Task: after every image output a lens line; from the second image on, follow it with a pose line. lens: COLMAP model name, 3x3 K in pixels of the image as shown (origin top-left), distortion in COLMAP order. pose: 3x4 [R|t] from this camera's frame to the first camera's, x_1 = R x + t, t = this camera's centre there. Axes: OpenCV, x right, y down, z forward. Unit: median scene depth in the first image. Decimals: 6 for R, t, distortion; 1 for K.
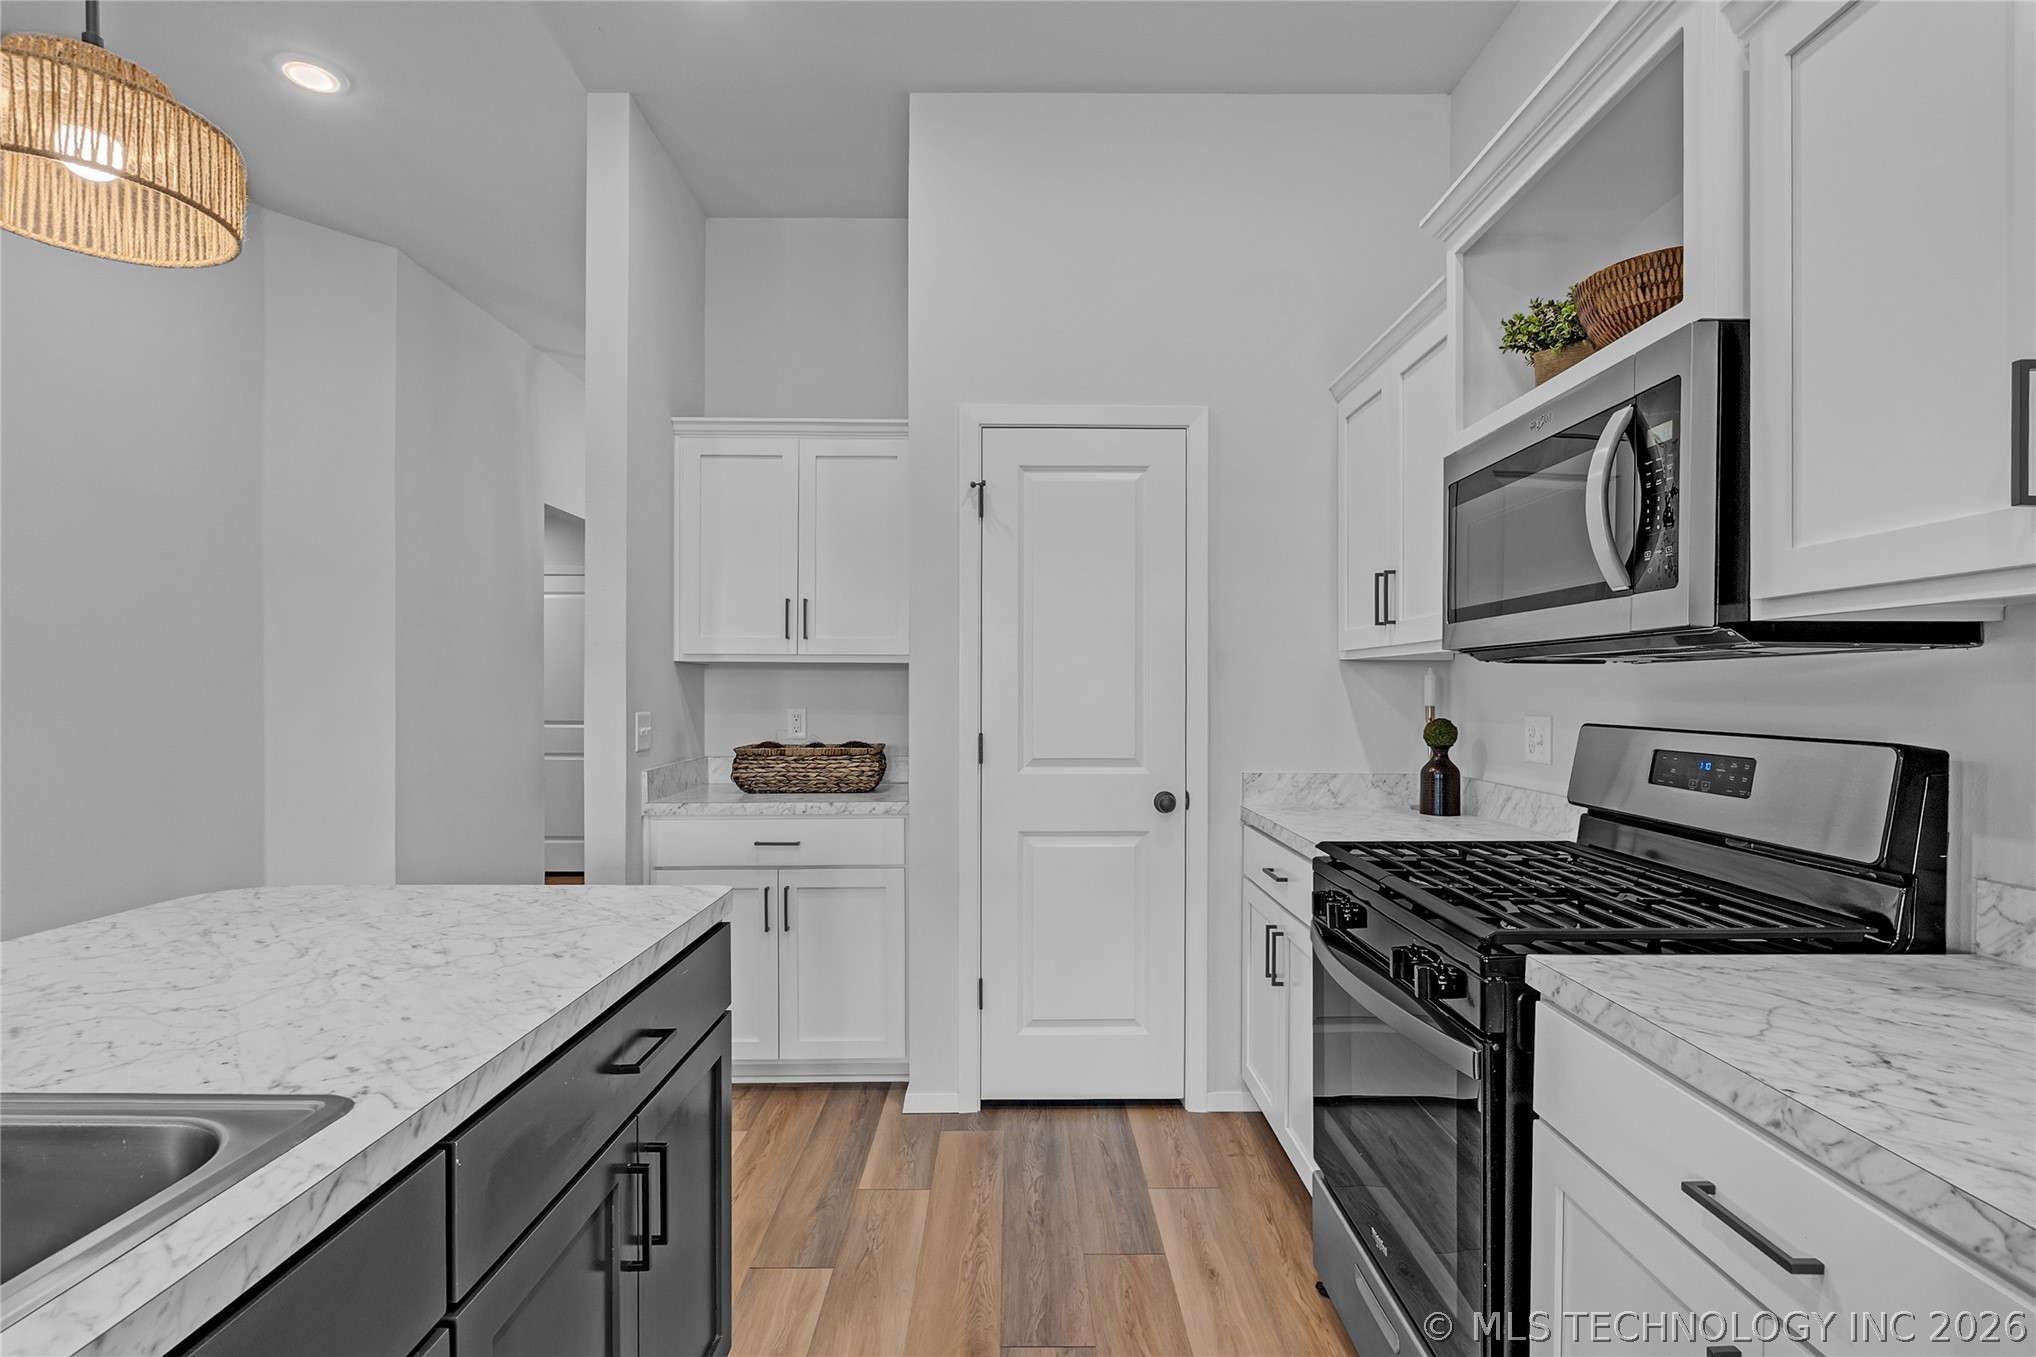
lens RADIAL K [[952.1, 0, 1024.8], [0, 952.1, 693.1], [0, 0, 1]] dist [-0.005445, -0.000897]
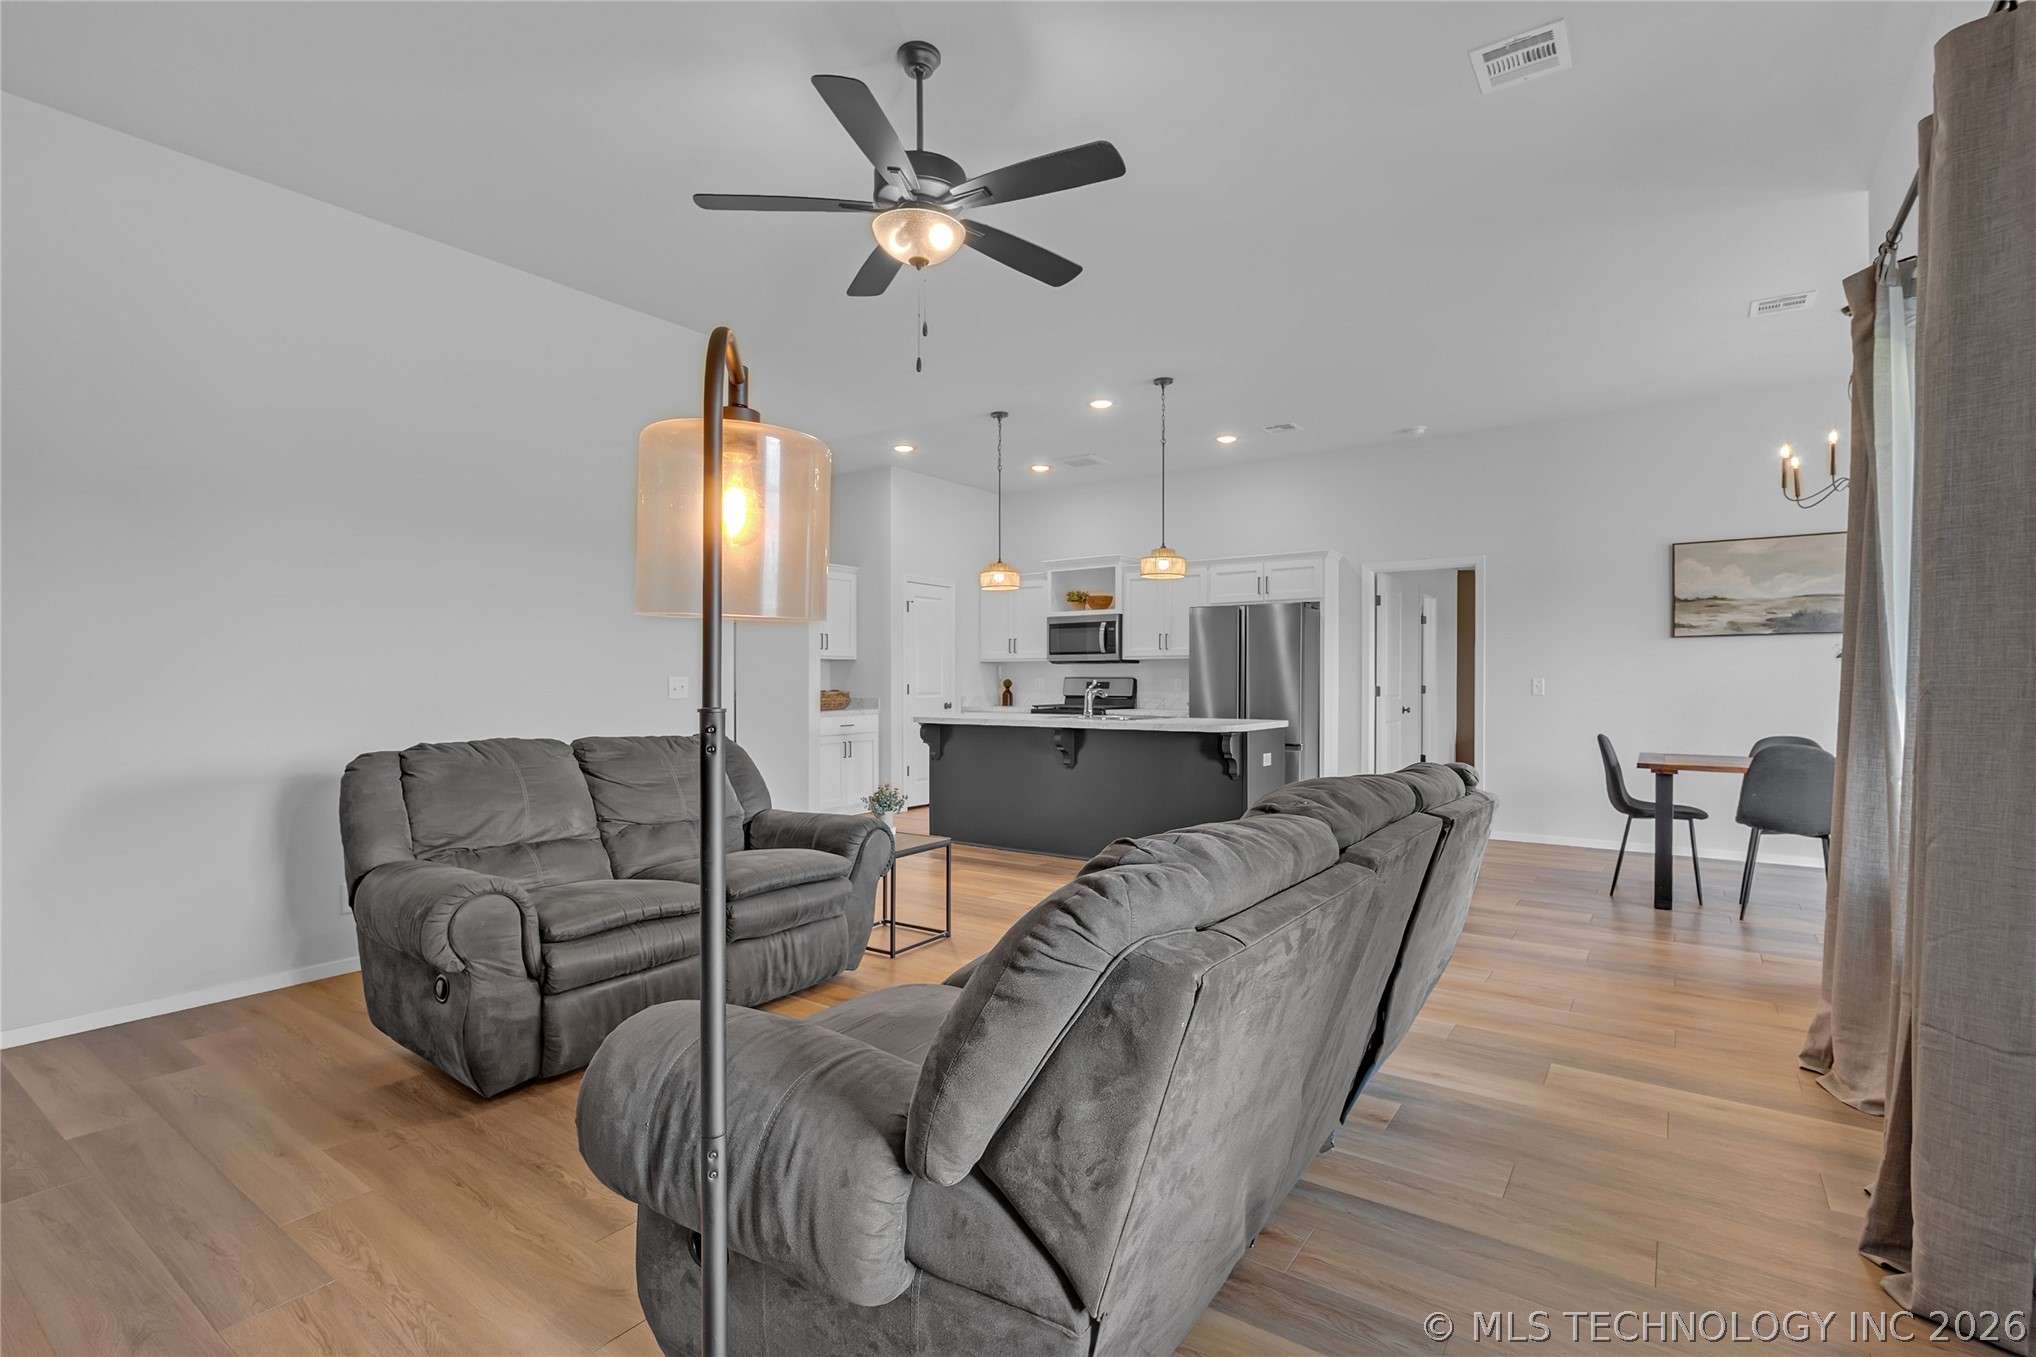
lens RADIAL K [[952.1, 0, 1018.5], [0, 952.1, 687.3], [0, 0, 1]] dist [-0.005445, -0.000897]
pose [[0.580546, -0.006948, 0.814198, -4.122075], [0.003013, 0.999975, 0.006385, 0.060731], [-0.814222, -0.001254, 0.580553, -1.848761]]
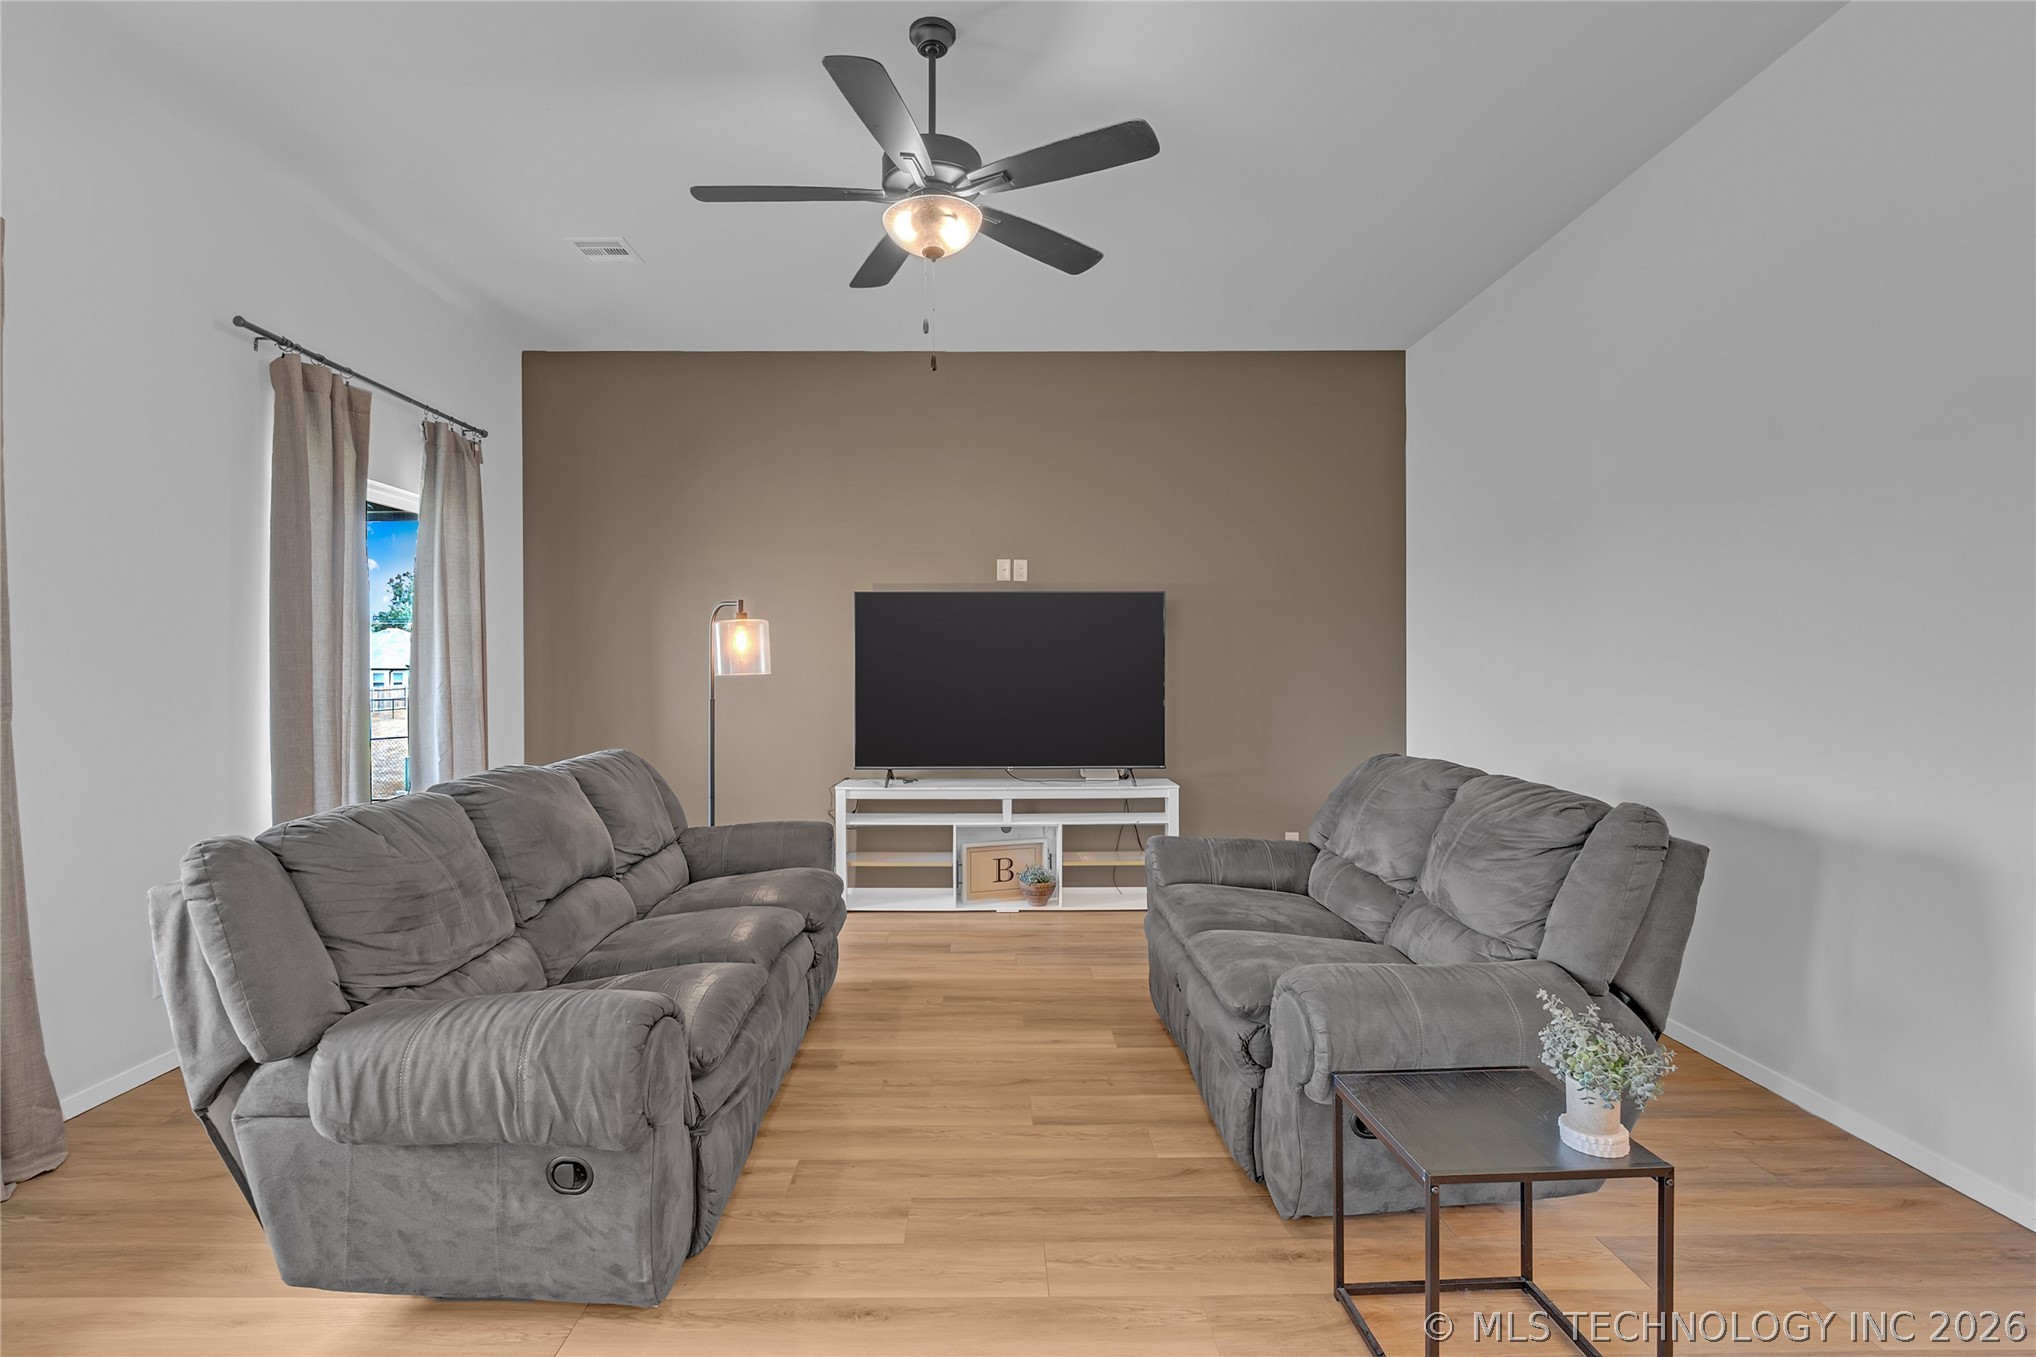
lens RADIAL K [[952.1, 0, 995.8], [0, 952.1, 681.4], [0, 0, 1]] dist [-0.005445, -0.000897]
pose [[-0.000994, 0.005139, -0.999986, -1.038833], [-0.000087, 0.999987, 0.005139, 0.016455], [1.000000, 0.000093, -0.000994, -0.516113]]
